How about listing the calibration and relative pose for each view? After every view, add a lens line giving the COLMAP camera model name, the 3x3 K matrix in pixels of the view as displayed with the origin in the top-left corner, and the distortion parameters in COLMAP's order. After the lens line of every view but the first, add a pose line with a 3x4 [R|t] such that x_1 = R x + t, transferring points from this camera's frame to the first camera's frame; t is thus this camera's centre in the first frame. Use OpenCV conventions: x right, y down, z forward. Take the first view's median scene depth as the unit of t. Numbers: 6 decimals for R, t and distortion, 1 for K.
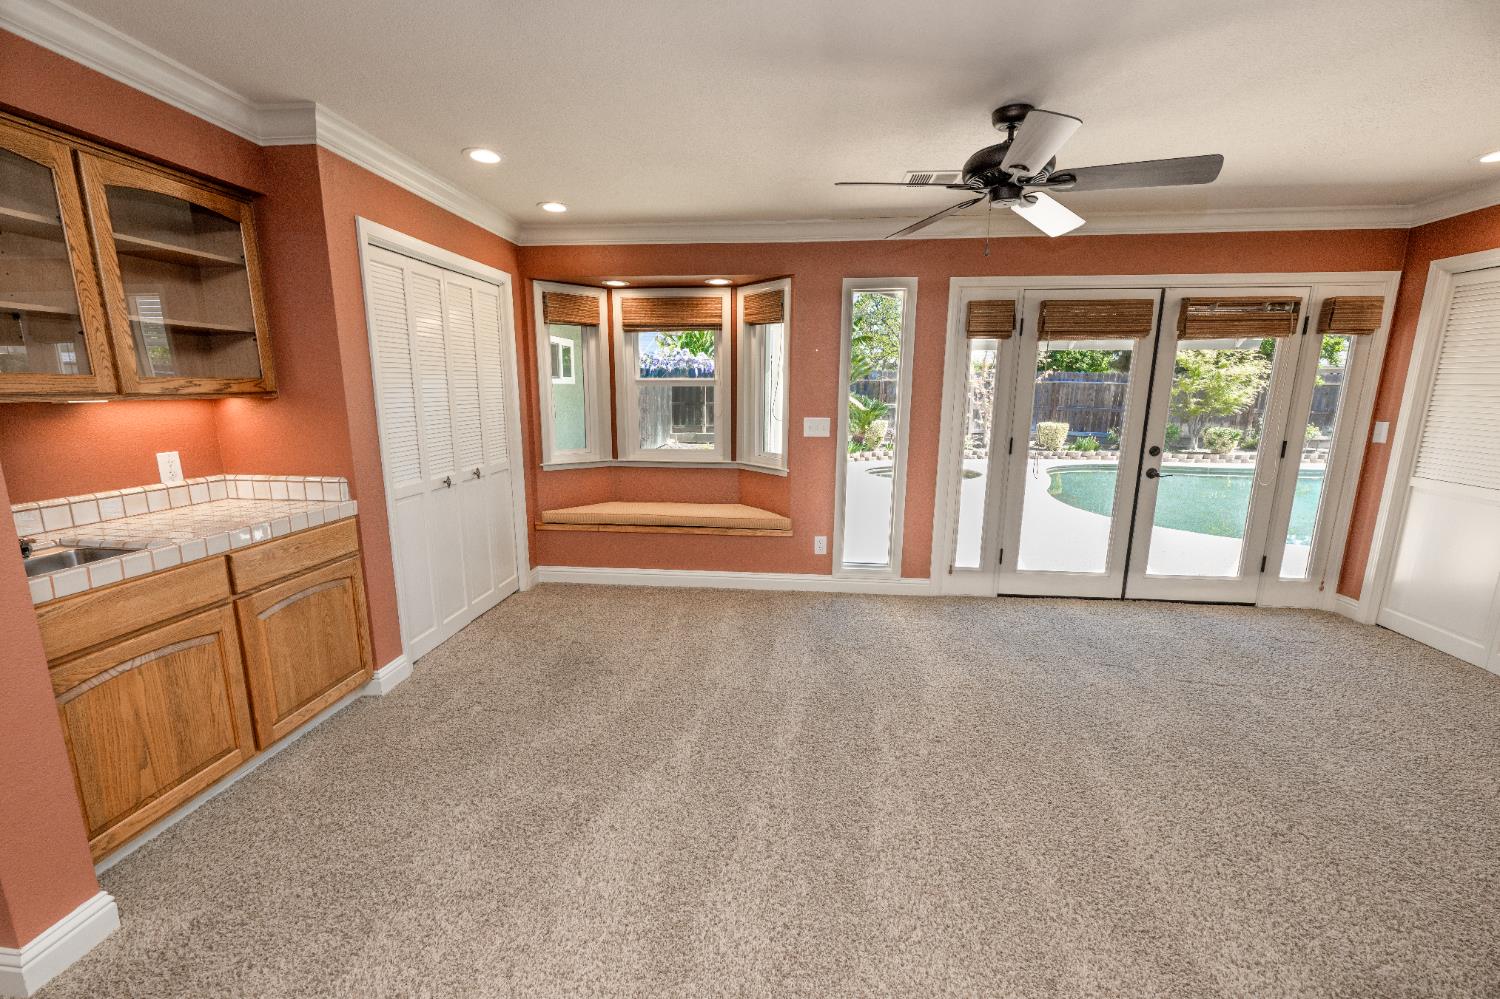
lens RADIAL K [[598.9, 0, 743.0], [0, 598.9, 505.2], [0, 0, 1]] dist [0.000946, 0.000735]
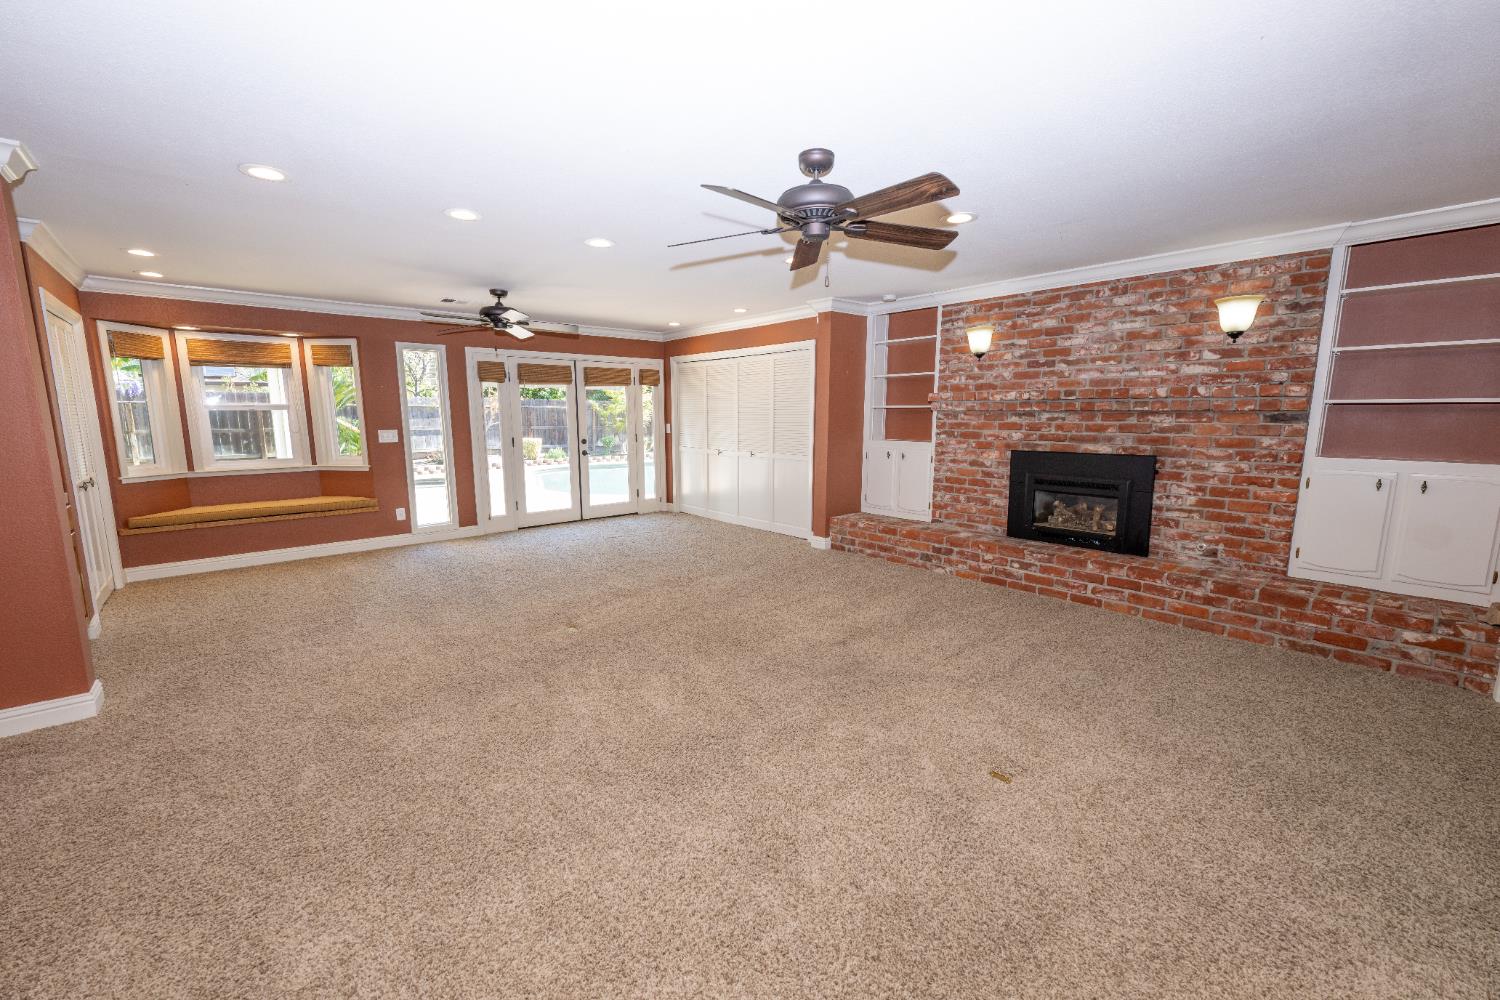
lens RADIAL K [[598.9, 0, 743.1], [0, 598.9, 500.7], [0, 0, 1]] dist [0.000946, 0.000735]
pose [[0.682589, -0.113682, 0.721907, -0.362506], [0.147708, 0.988901, 0.016064, 0.134796], [-0.715720, 0.095666, 0.691804, -0.652293]]
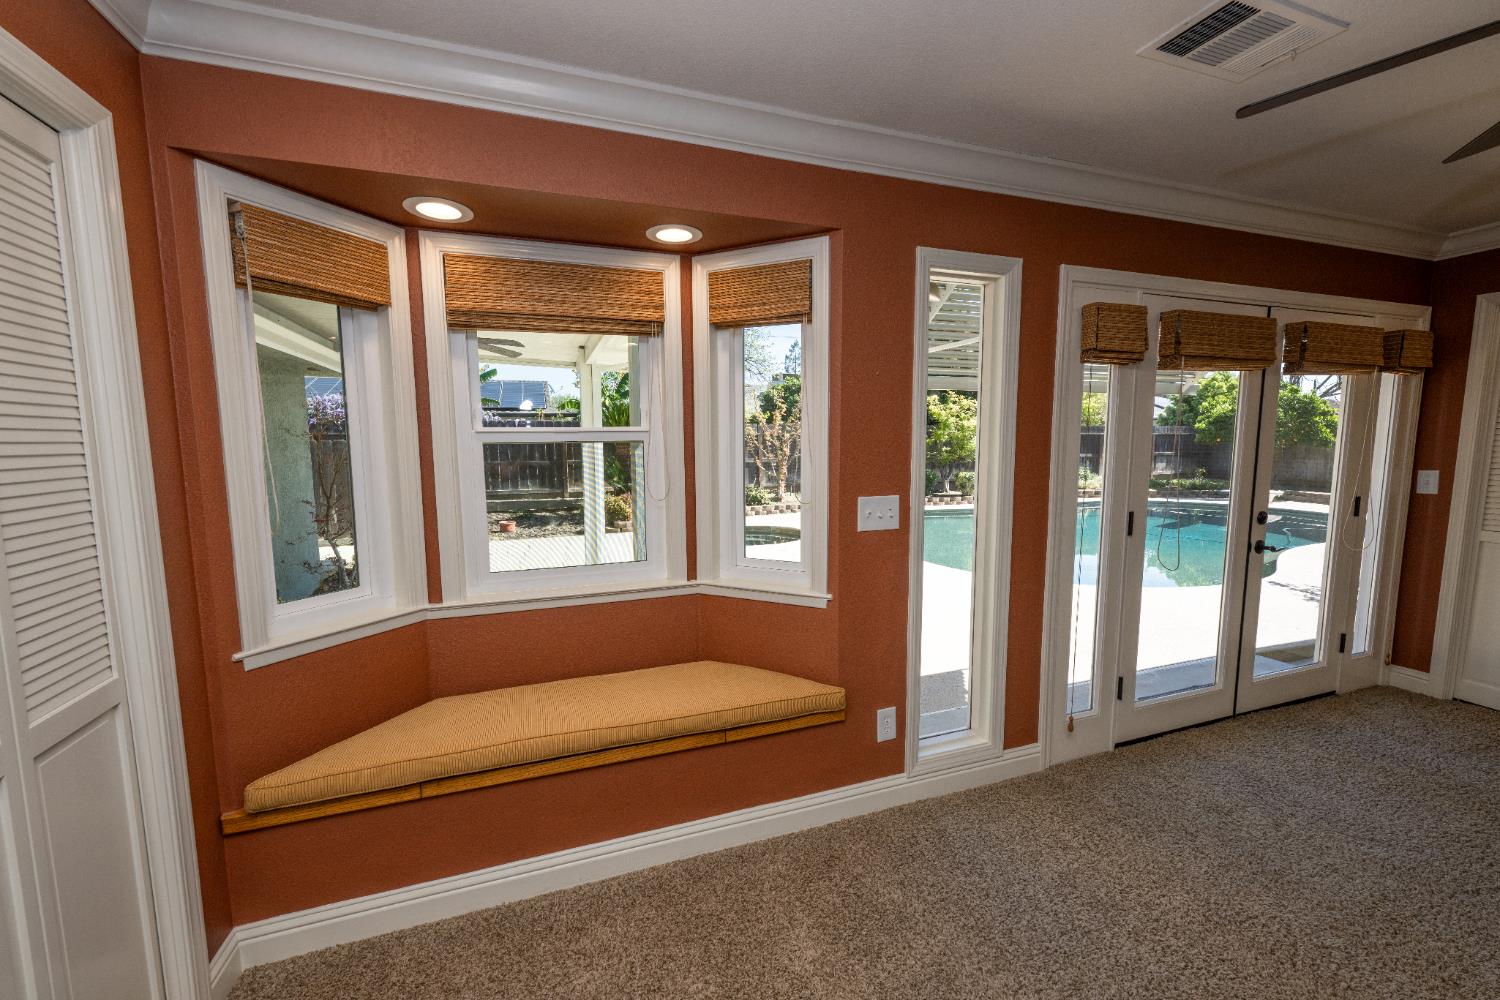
lens RADIAL K [[598.9, 0, 743.2], [0, 598.9, 506.4], [0, 0, 1]] dist [0.000946, 0.000735]
pose [[0.903906, -0.059395, 0.423588, -0.209074], [0.095594, 0.993315, -0.064710, -0.108024], [-0.416913, 0.098985, 0.903541, 0.535106]]
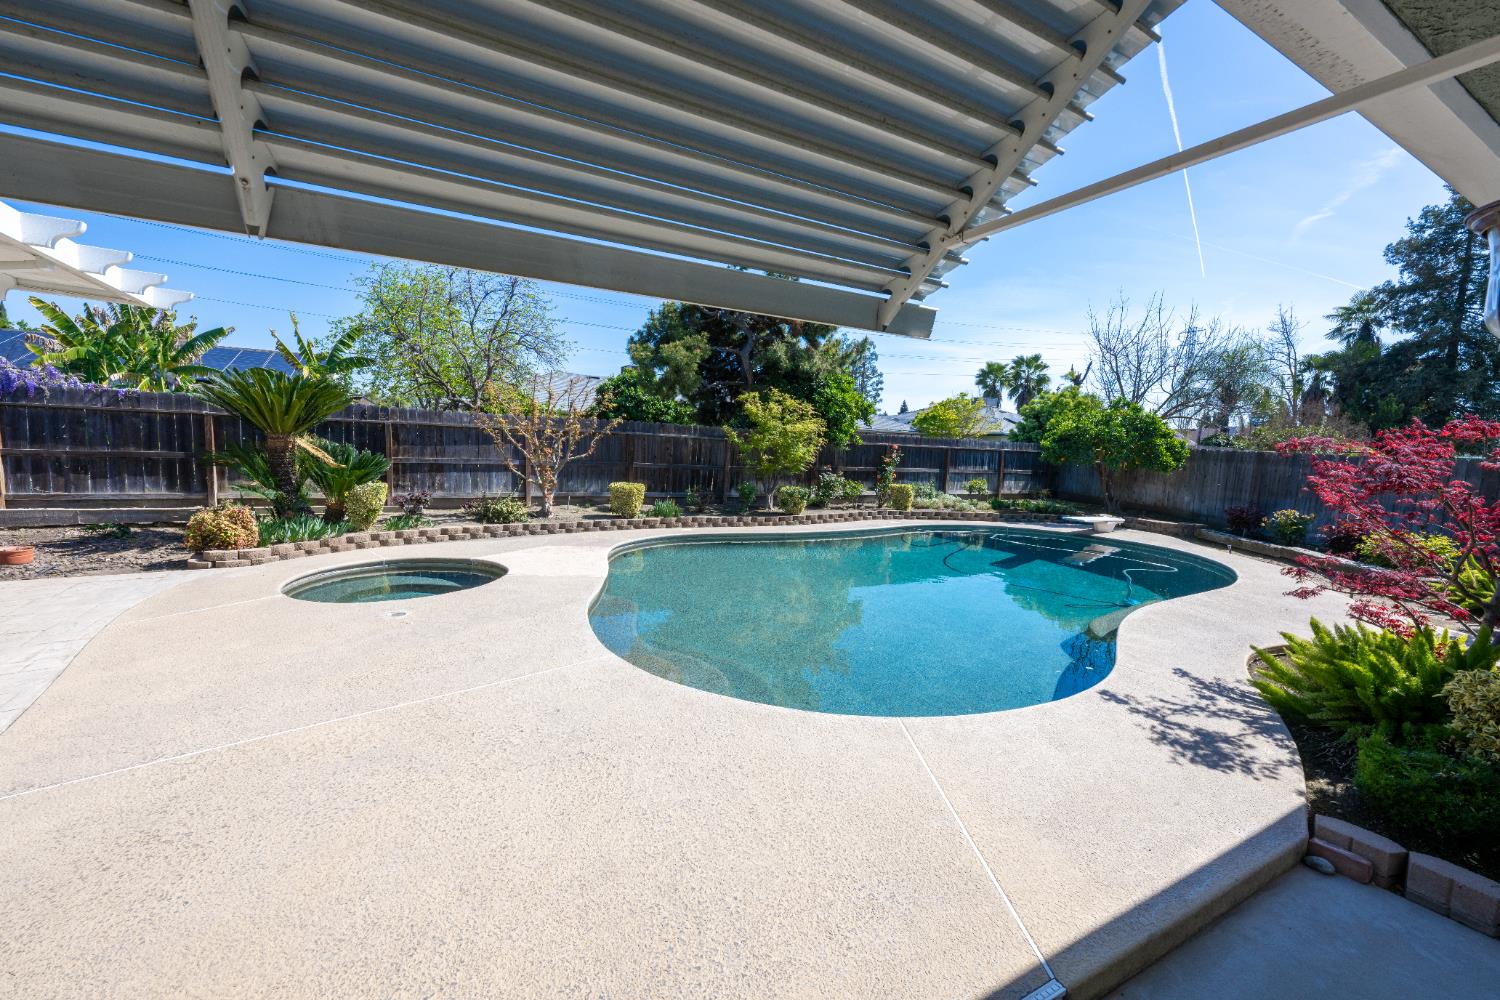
lens RADIAL K [[598.9, 0, 737.8], [0, 598.9, 497.8], [0, 0, 1]] dist [0.000946, 0.000735]
pose [[0.825766, -0.027513, 0.563342, 0.640504], [0.077935, 0.994794, -0.065655, -0.182916], [-0.558603, 0.098120, 0.823611, 0.887177]]
